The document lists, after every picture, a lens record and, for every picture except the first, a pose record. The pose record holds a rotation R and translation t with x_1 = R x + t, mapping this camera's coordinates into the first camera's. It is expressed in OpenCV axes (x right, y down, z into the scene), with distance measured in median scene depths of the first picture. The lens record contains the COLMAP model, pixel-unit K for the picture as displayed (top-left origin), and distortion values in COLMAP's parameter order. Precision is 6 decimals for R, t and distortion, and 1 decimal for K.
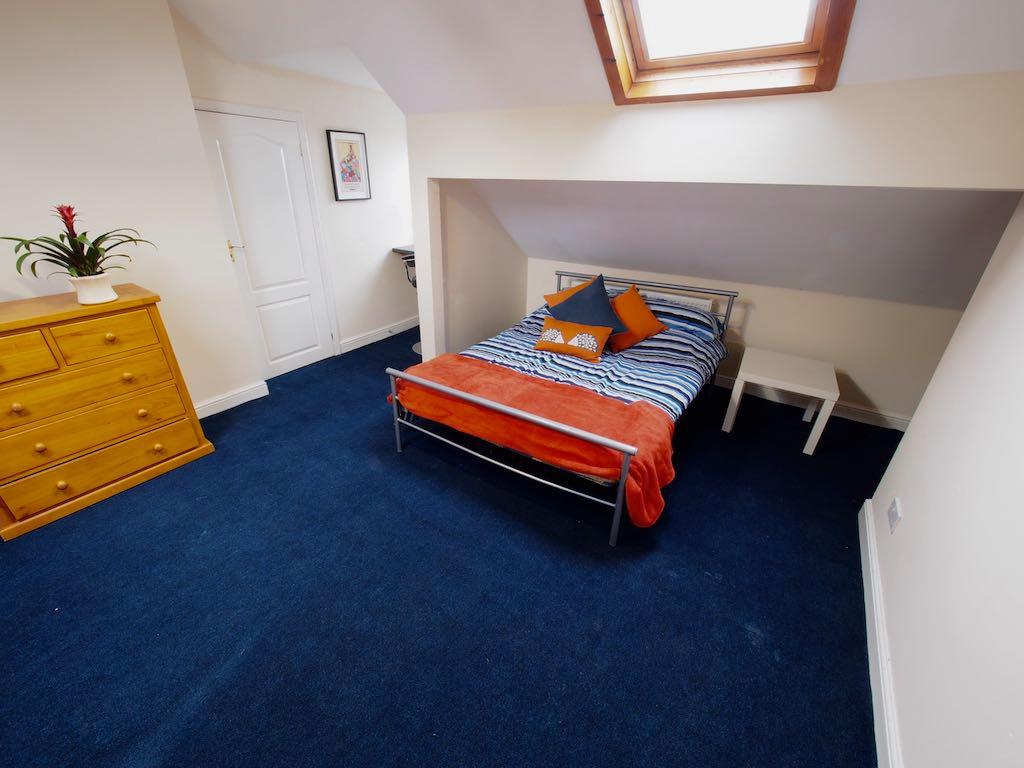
lens RADIAL K [[430.8, 0, 512.0], [0, 430.8, 384.0], [0, 0, 1]] dist [-0.000164, -0.000196]
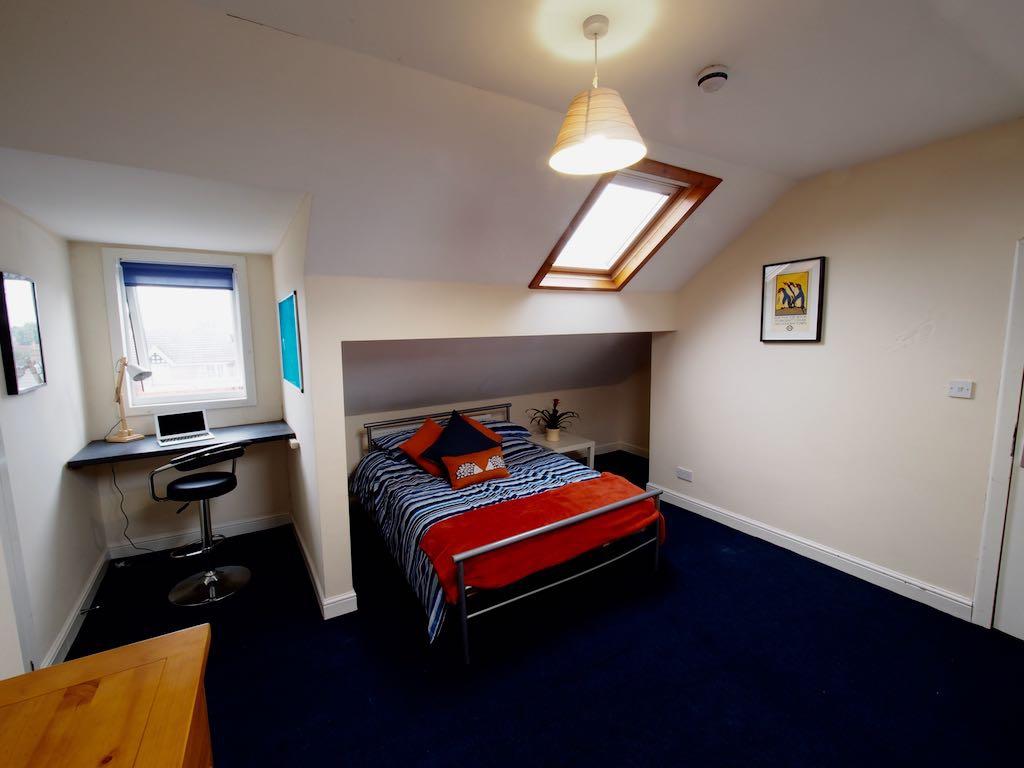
lens RADIAL K [[430.8, 0, 512.0], [0, 430.8, 384.0], [0, 0, 1]] dist [-0.000164, -0.000196]
pose [[0.406593, -0.137188, 0.903251, -0.822155], [0.413617, 0.909179, -0.048099, -0.217527], [-0.814618, 0.393157, 0.426409, 0.396339]]
